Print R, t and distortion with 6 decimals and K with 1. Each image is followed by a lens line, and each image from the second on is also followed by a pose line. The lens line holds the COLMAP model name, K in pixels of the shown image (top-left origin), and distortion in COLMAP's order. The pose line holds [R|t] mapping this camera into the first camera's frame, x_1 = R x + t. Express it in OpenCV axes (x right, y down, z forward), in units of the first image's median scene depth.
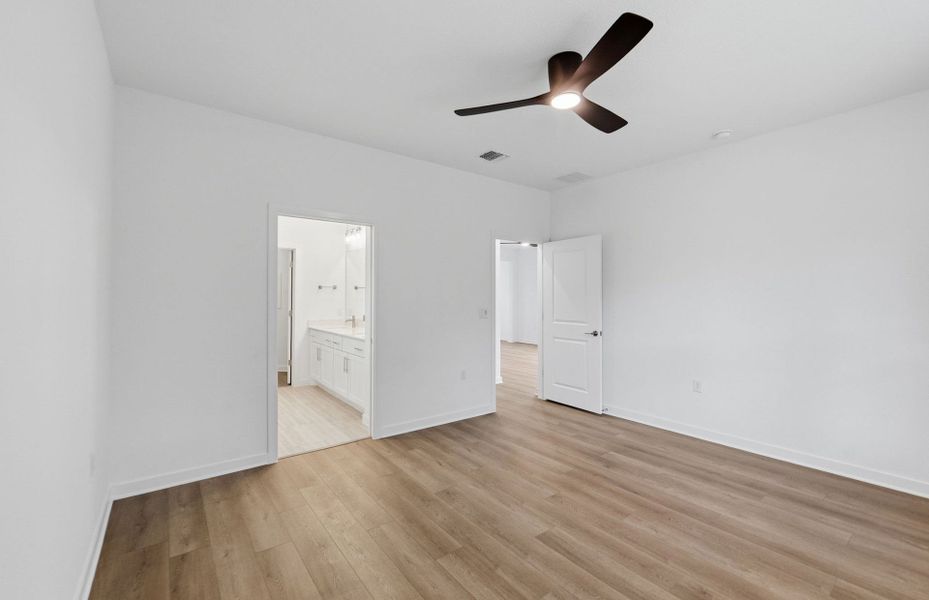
lens RADIAL K [[391.7, 0, 464.5], [0, 391.7, 300.0], [0, 0, 1]] dist [-0.004890, -0.000387]
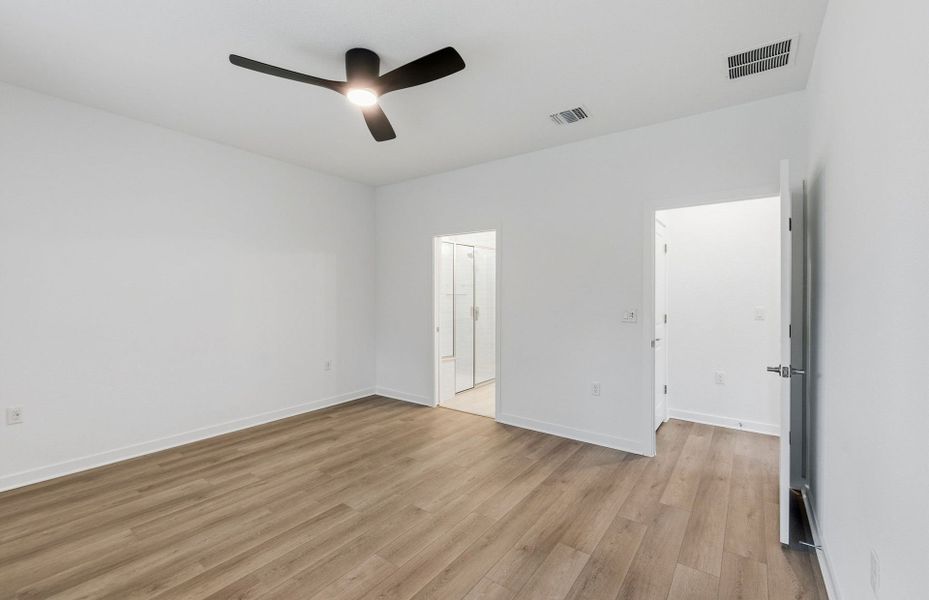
lens RADIAL K [[391.7, 0, 464.5], [0, 391.7, 300.0], [0, 0, 1]] dist [-0.004890, -0.000387]
pose [[0.284091, 0.016134, -0.958661, 1.079399], [-0.007204, 0.999866, 0.014692, -0.004394], [0.958770, 0.002732, 0.284170, 0.800393]]
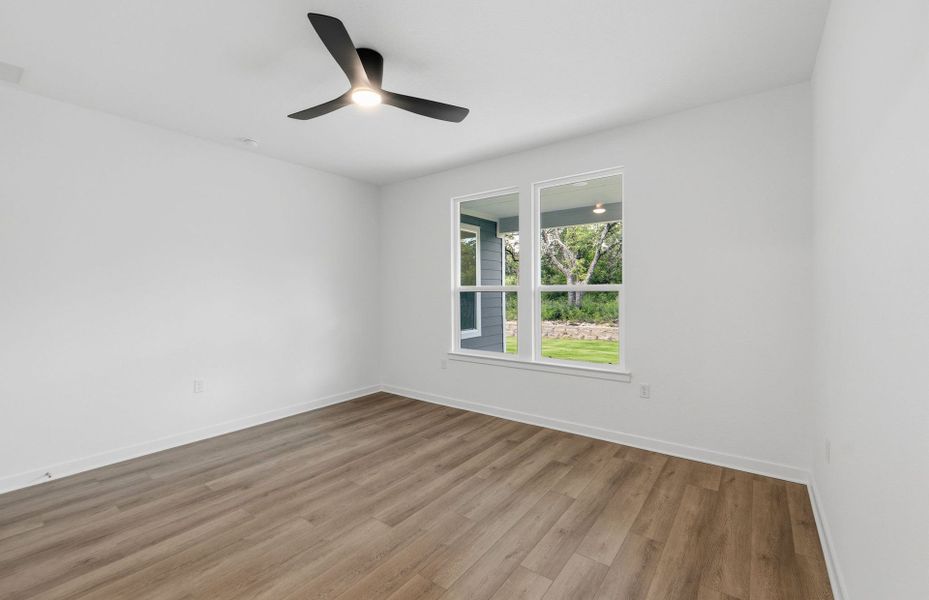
lens RADIAL K [[391.7, 0, 464.5], [0, 391.7, 300.0], [0, 0, 1]] dist [-0.004890, -0.000387]
pose [[-0.272947, -0.018706, 0.961847, -0.660086], [0.012594, 0.999656, 0.023015, -0.003481], [-0.961947, 0.018396, -0.272617, 0.856903]]
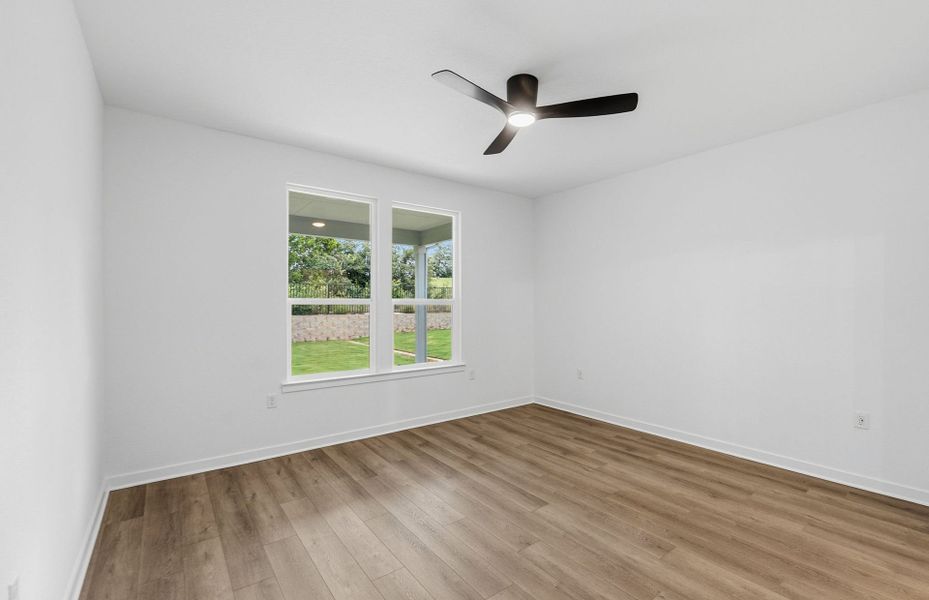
lens RADIAL K [[397.7, 0, 468.1], [0, 397.7, 301.7], [0, 0, 1]] dist [-0.014342, -0.000086]
pose [[-0.999999, 0.001241, -0.000292, 0.338969], [0.001242, 0.999987, -0.004918, -0.005629], [0.000285, -0.004918, -0.999988, 1.750489]]
